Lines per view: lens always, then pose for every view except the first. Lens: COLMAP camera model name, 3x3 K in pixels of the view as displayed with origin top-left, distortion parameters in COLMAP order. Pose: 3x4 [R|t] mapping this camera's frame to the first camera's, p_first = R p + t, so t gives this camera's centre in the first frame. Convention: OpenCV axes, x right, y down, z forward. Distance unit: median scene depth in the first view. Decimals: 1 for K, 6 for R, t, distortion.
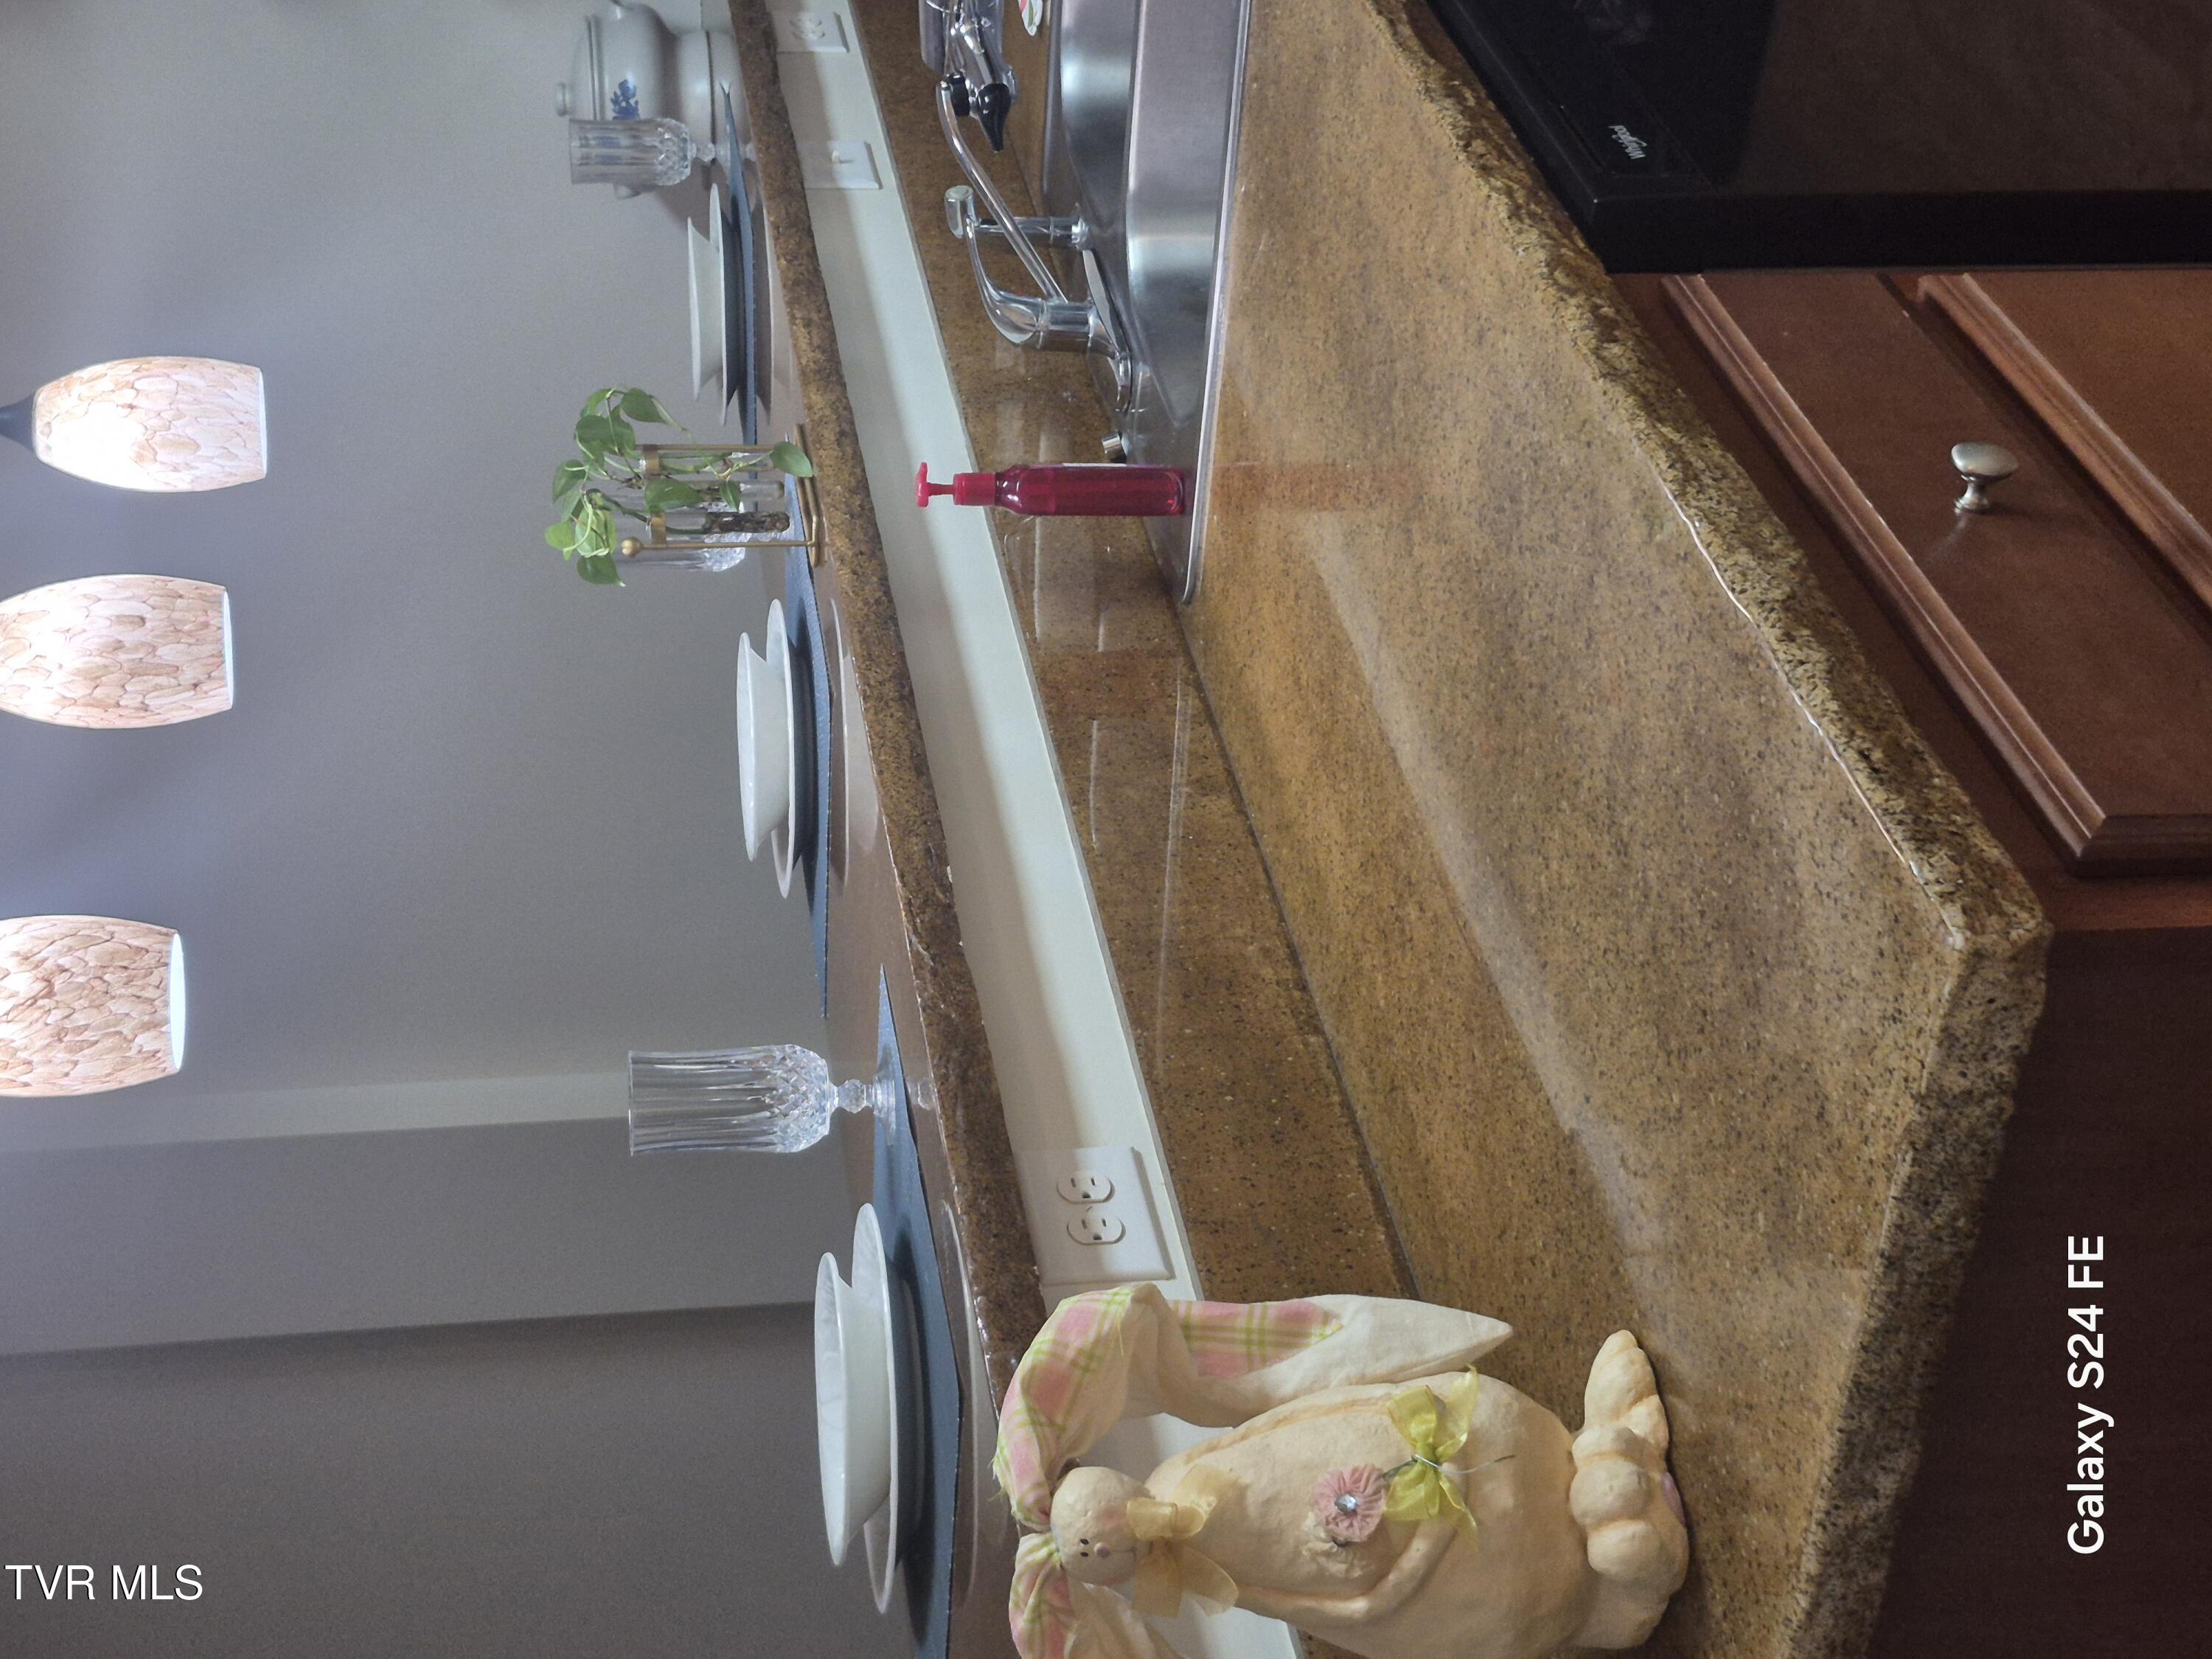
lens RADIAL K [[3329.5, 0, 1106.0], [0, 3329.5, 829.5], [0, 0, 1]] dist [0.151103, -0.031124]
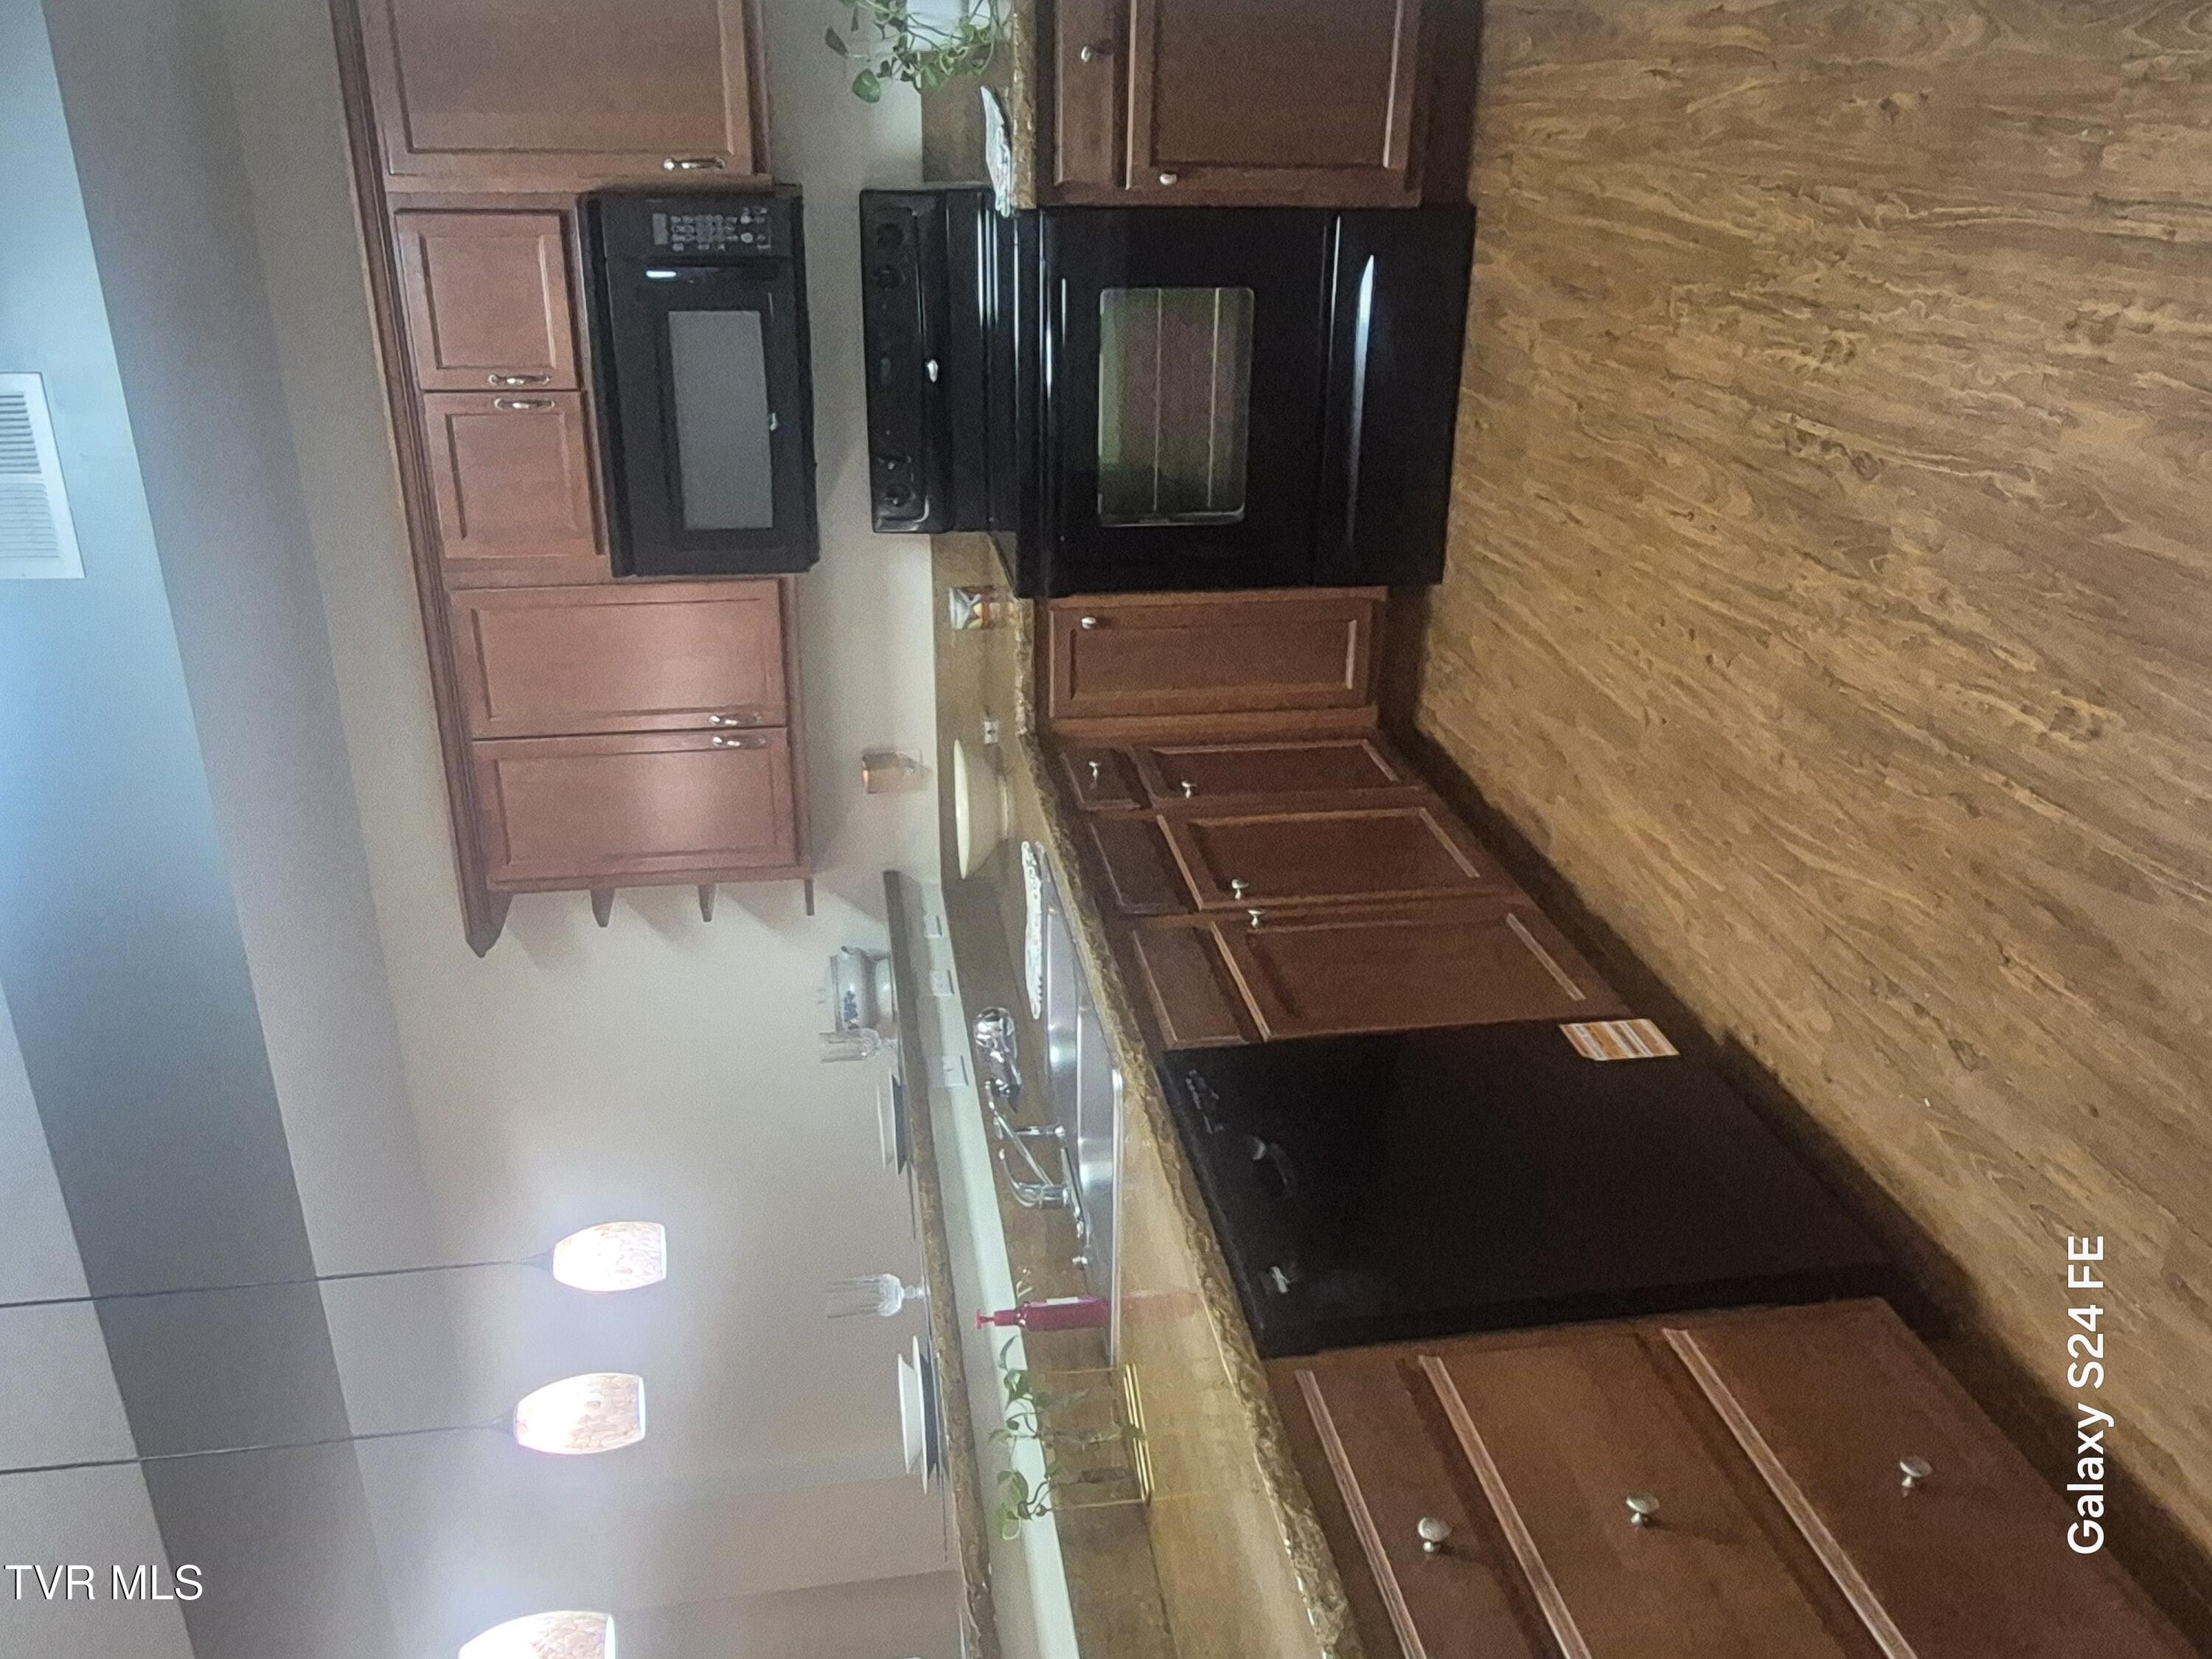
lens RADIAL K [[1757.1, 0, 1106.0], [0, 1757.1, 829.5], [0, 0, 1]] dist [0.001231, 0.003386]
pose [[0.998390, -0.054742, -0.014881, 0.053705], [0.051277, 0.983045, -0.176050, -0.201024], [0.024266, 0.175003, 0.984269, -0.095056]]
